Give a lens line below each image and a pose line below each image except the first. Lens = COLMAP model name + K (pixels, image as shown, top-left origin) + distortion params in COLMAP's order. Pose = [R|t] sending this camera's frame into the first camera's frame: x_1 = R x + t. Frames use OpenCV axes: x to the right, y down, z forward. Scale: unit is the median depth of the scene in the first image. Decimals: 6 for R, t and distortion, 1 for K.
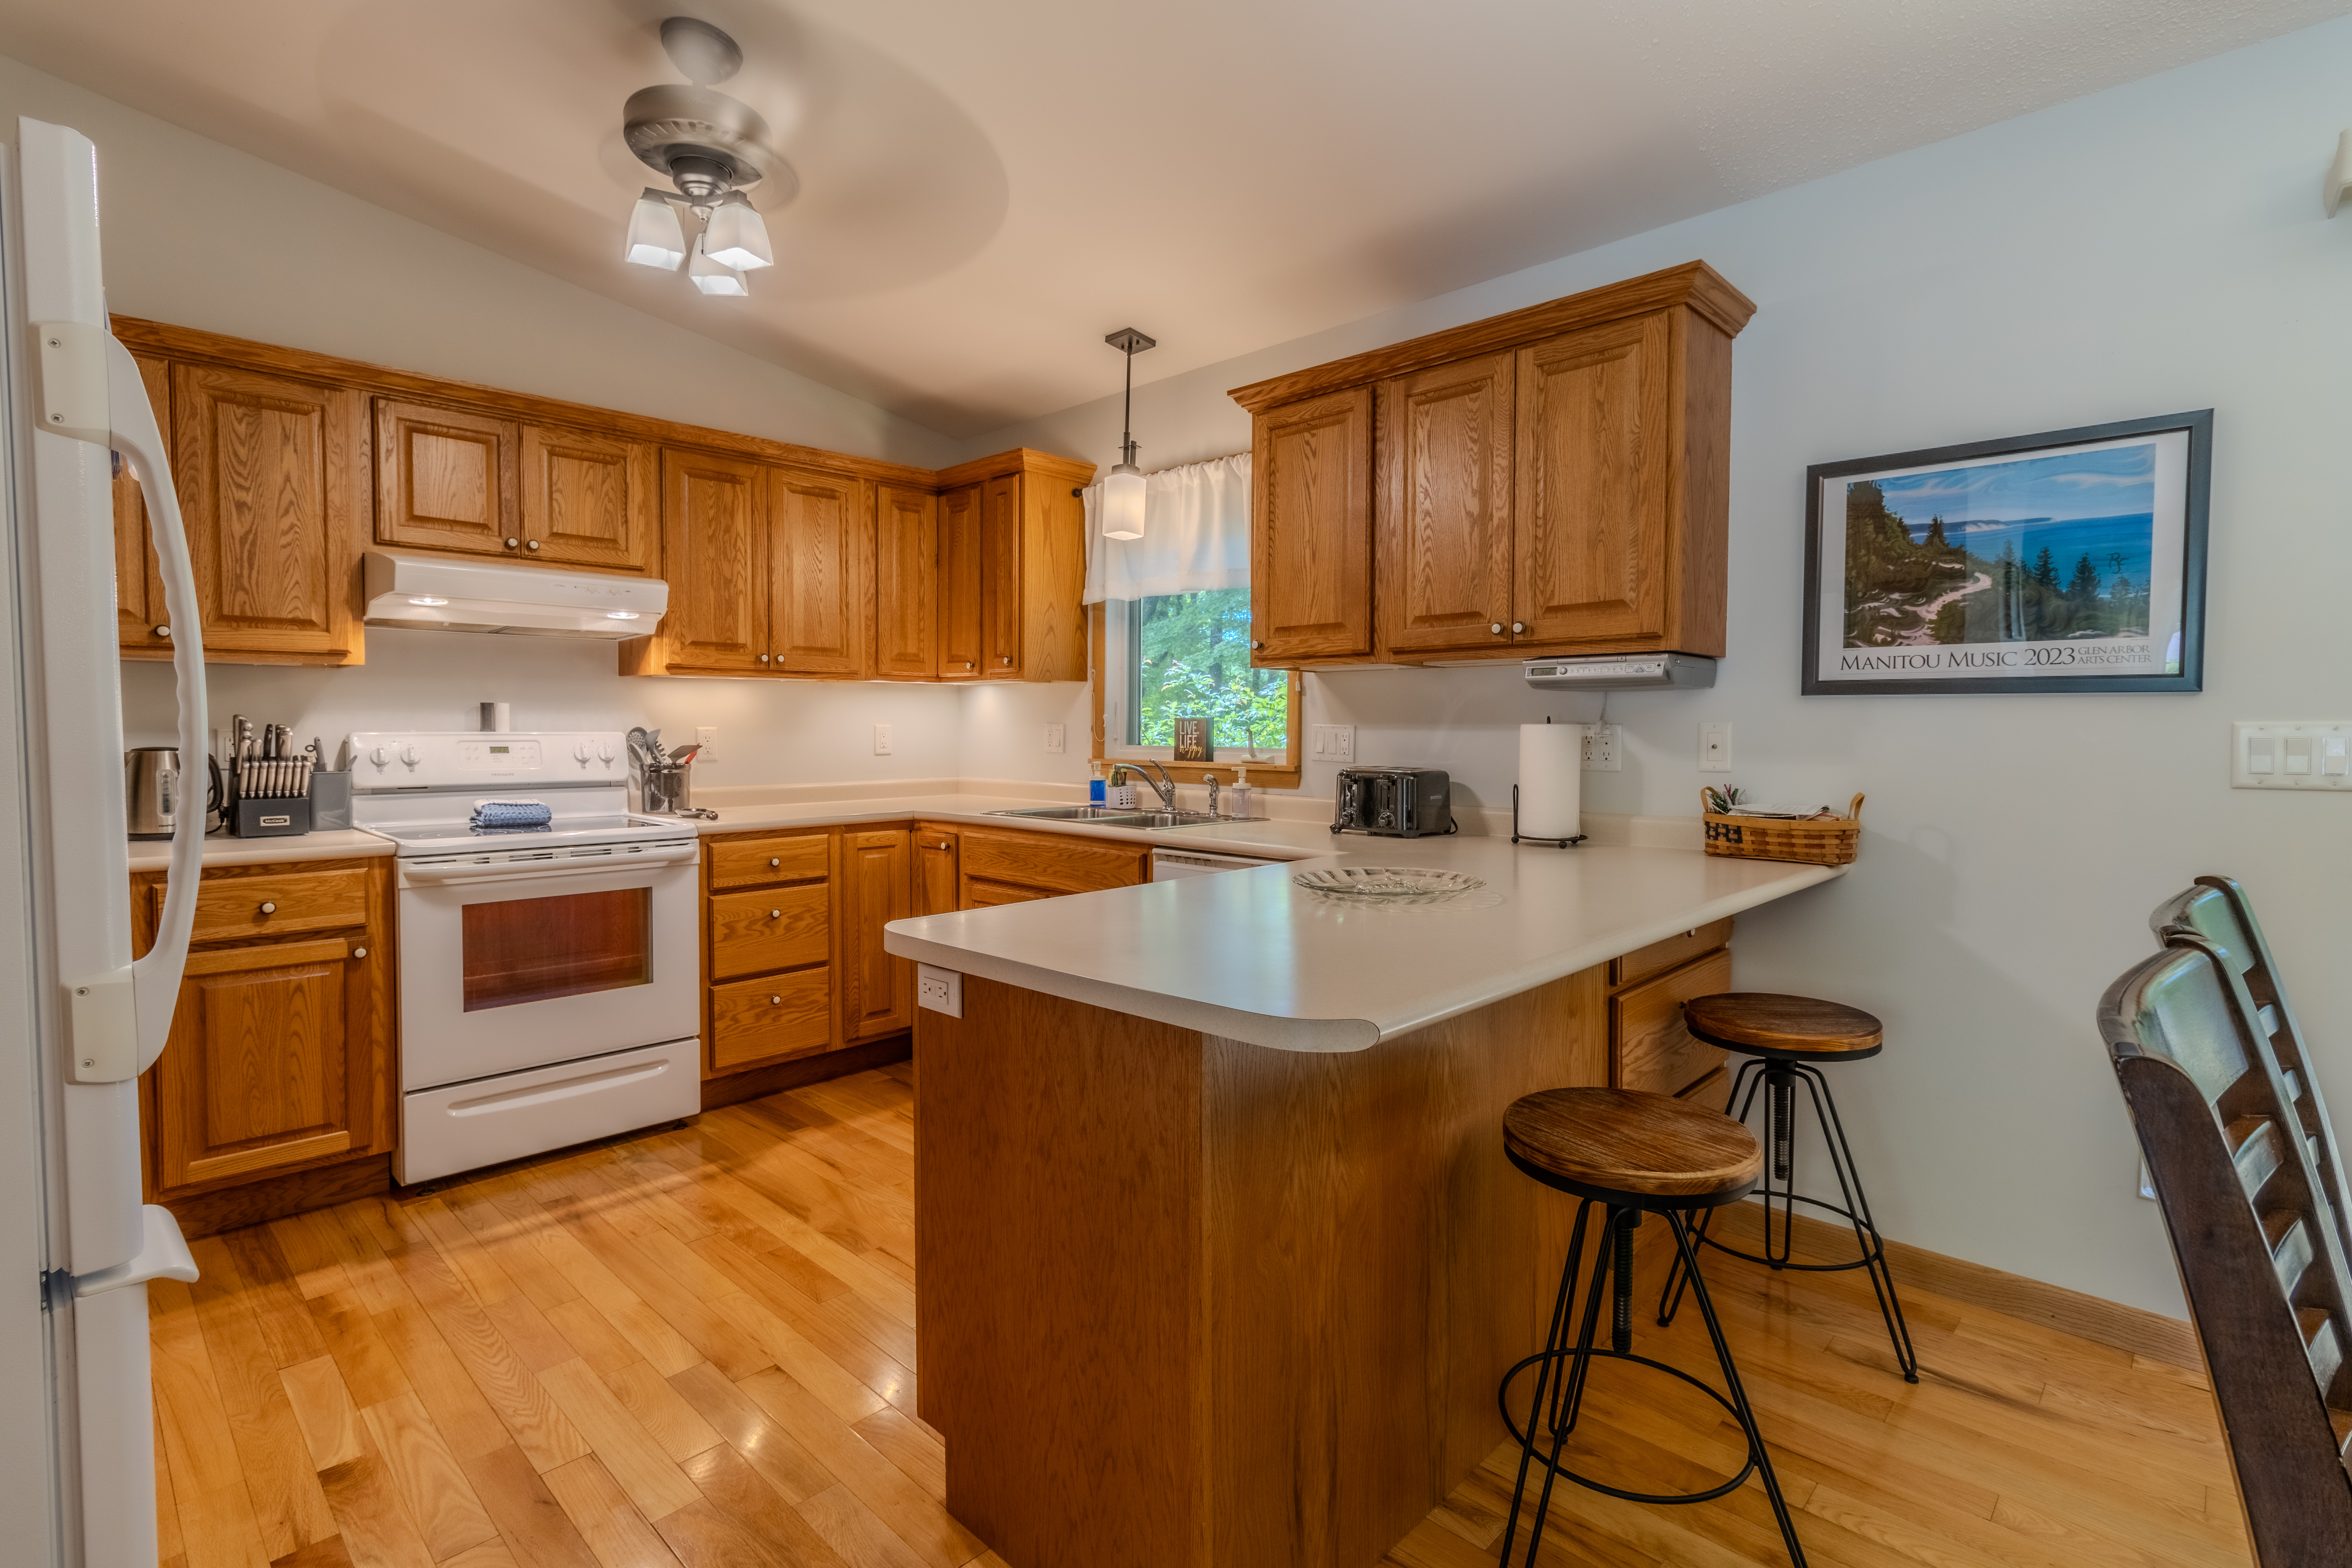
lens RADIAL K [[1122.0, 0, 1167.8], [0, 1122.0, 761.8], [0, 0, 1]] dist [0.000696, 0.000664]
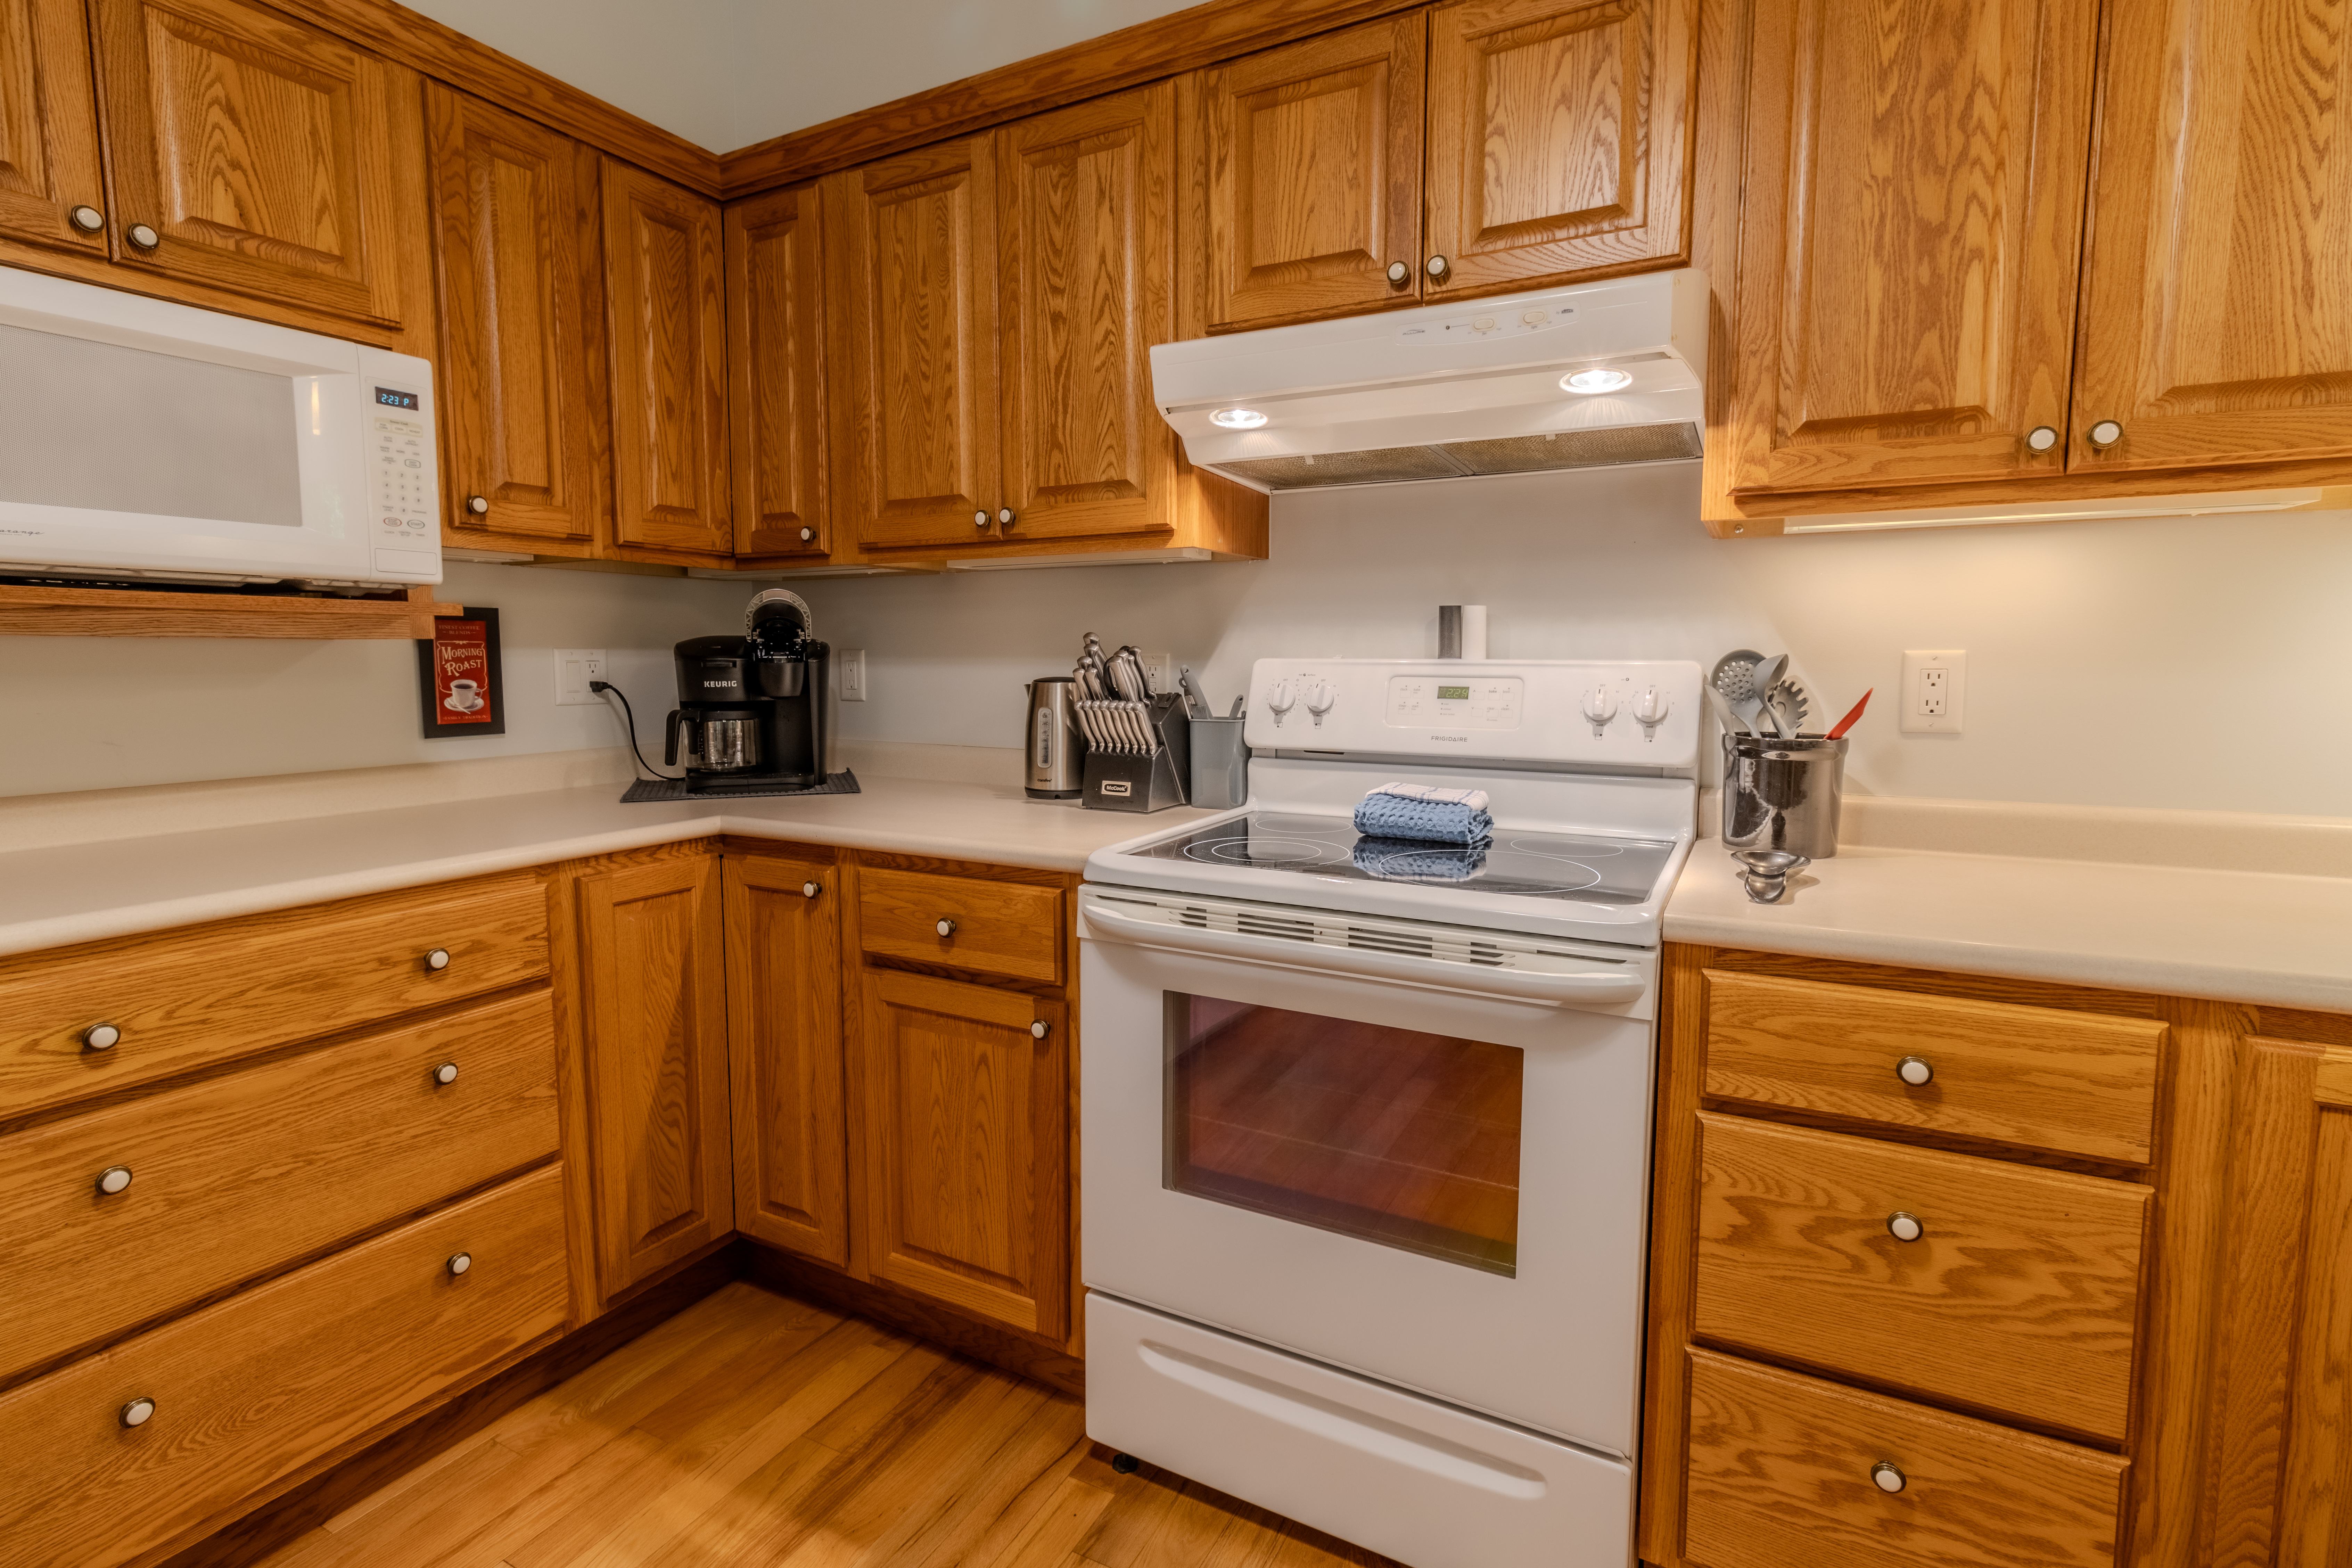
lens RADIAL K [[1110.2, 0, 1191.6], [0, 1110.2, 764.1], [0, 0, 1]] dist [0.000828, 0.000269]
pose [[0.286798, 0.090496, -0.953707, -0.135517], [-0.031111, 0.995883, 0.085143, -0.020810], [0.957486, 0.005252, 0.288433, 0.829897]]
